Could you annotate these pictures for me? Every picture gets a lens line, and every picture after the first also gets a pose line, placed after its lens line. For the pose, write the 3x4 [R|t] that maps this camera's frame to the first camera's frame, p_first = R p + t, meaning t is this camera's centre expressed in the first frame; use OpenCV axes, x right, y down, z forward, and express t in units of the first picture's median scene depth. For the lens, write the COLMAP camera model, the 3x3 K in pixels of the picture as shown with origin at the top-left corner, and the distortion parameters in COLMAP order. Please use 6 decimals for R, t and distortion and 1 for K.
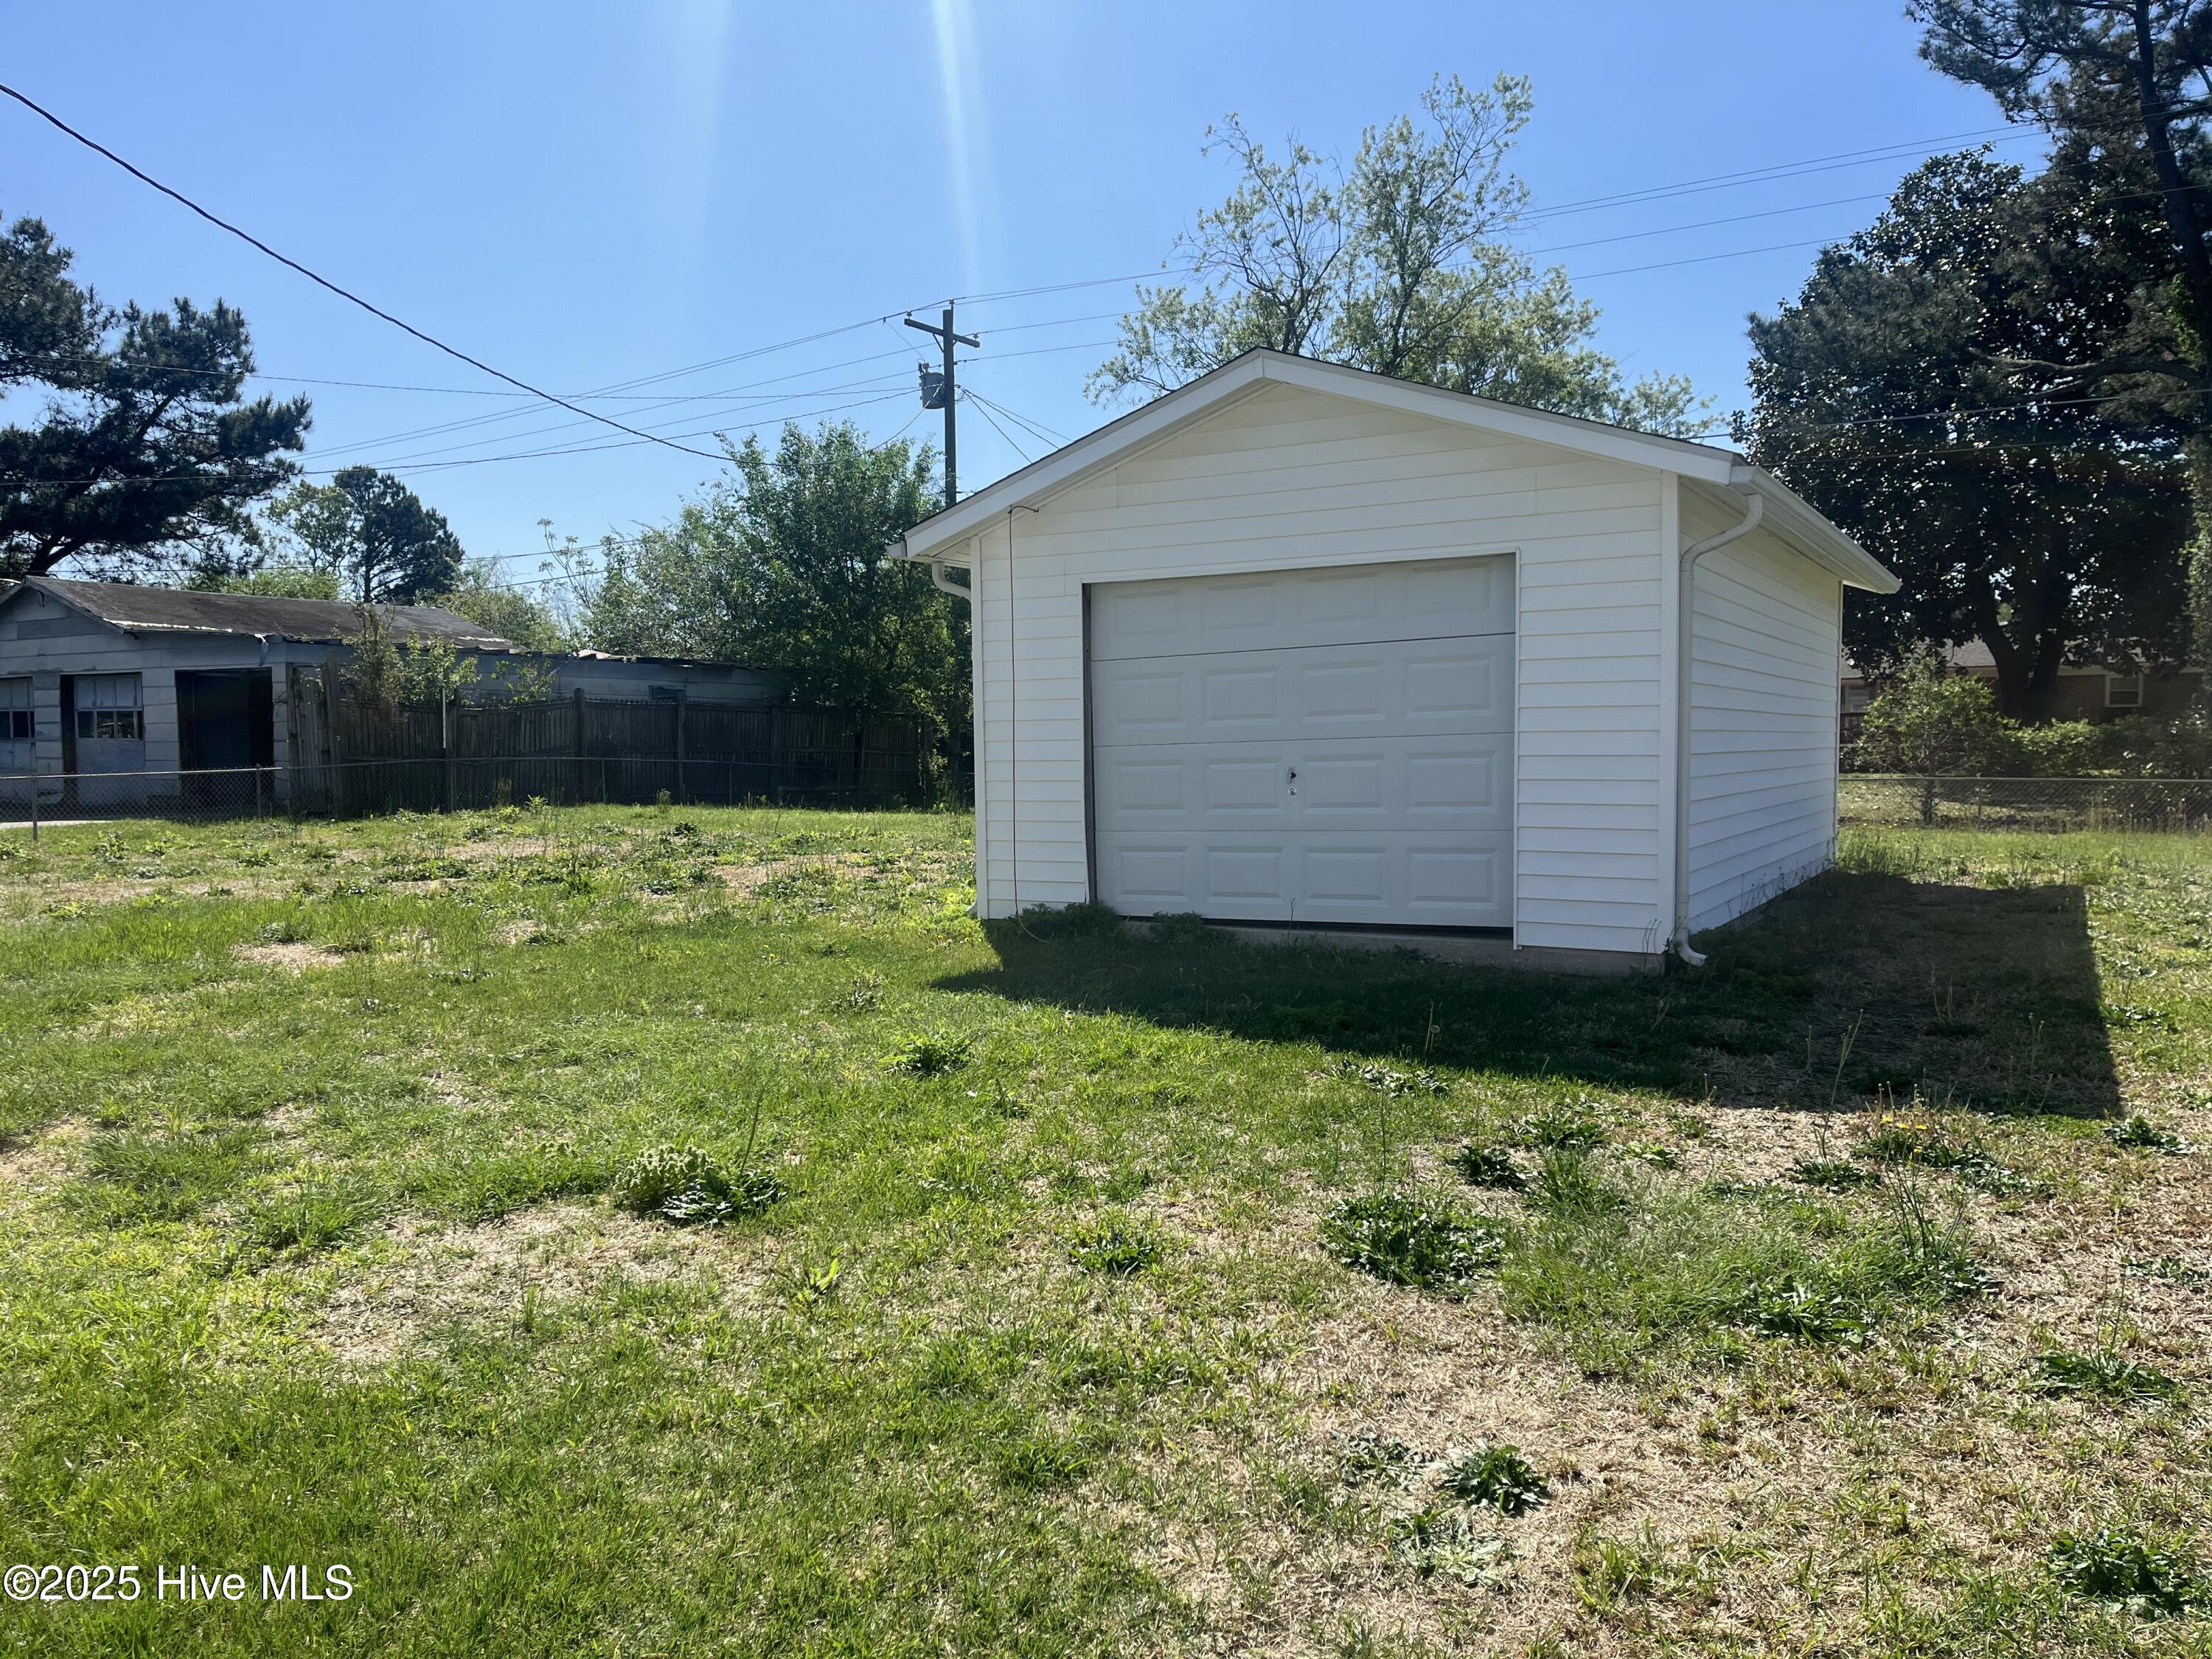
lens RADIAL K [[1683.4, 0, 1104.7], [0, 1683.4, 838.5], [0, 0, 1]] dist [0.012795, 0.001298]
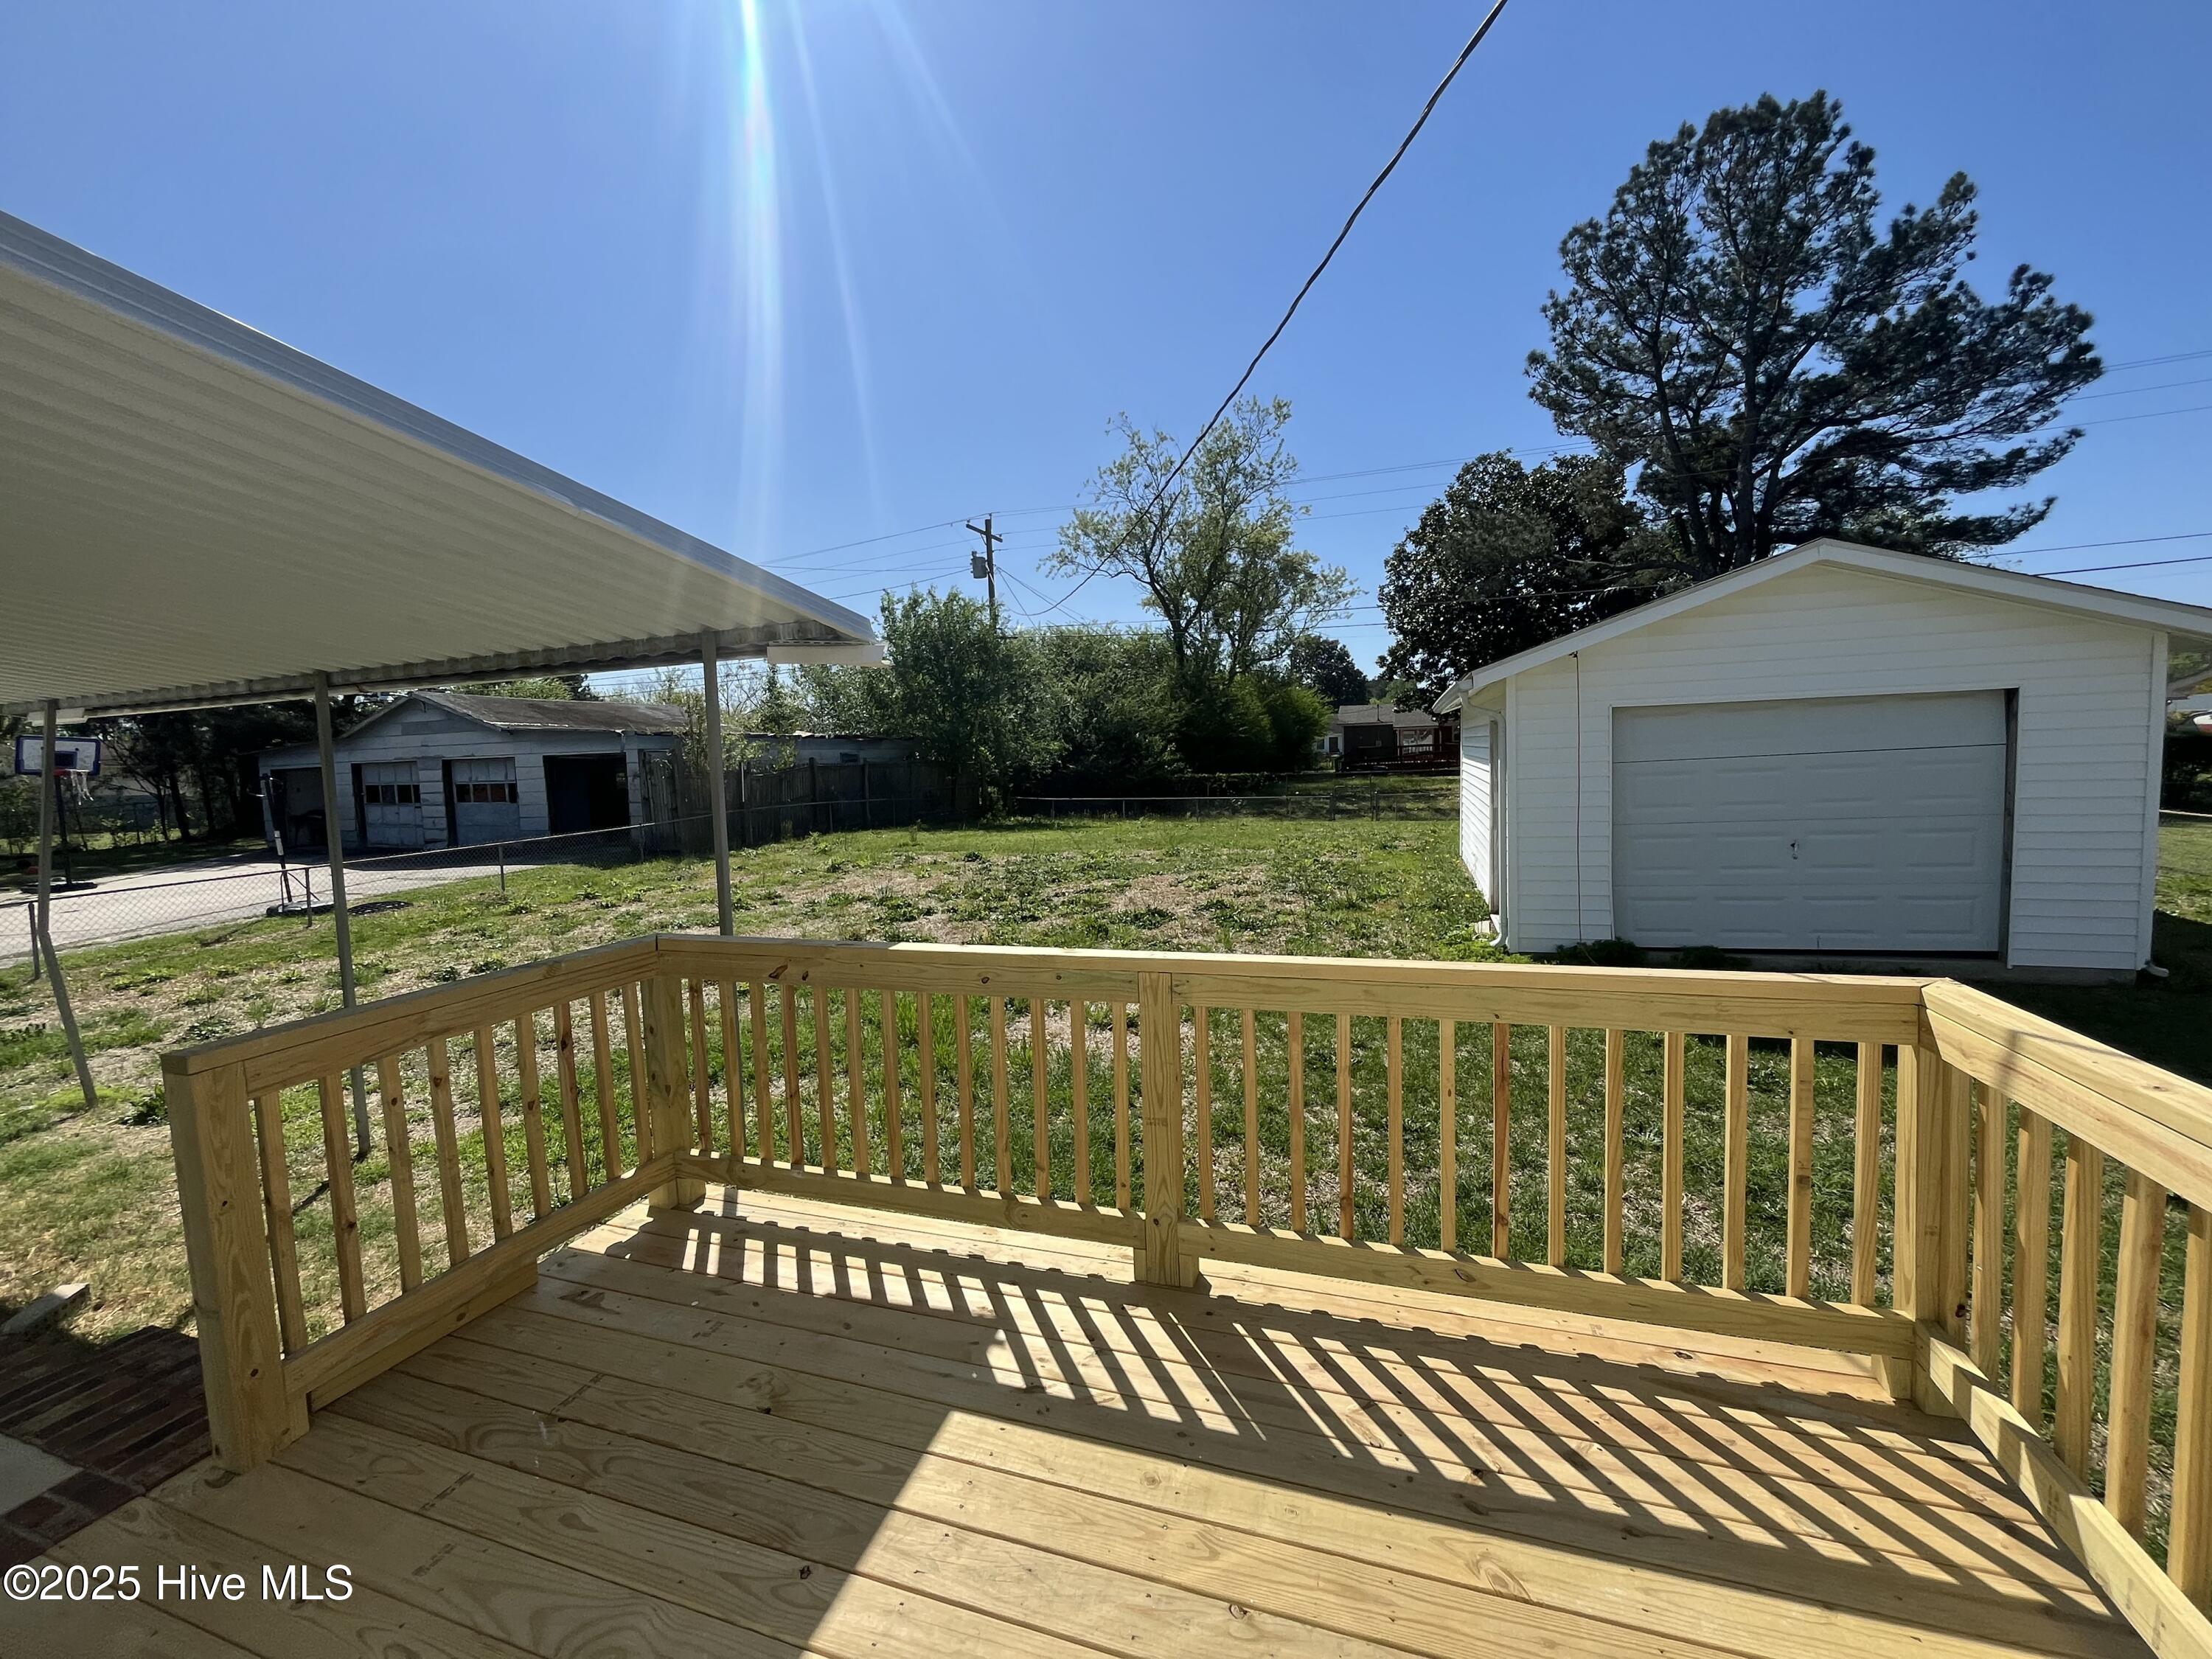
lens RADIAL K [[887.3, 0, 1107.7], [0, 887.3, 825.4], [0, 0, 1]] dist [-0.016948, -0.000136]
pose [[0.978538, -0.045808, 0.200910, -0.211331], [0.041947, 0.998845, 0.023431, -0.034029], [-0.201751, -0.014500, 0.979329, 0.145270]]
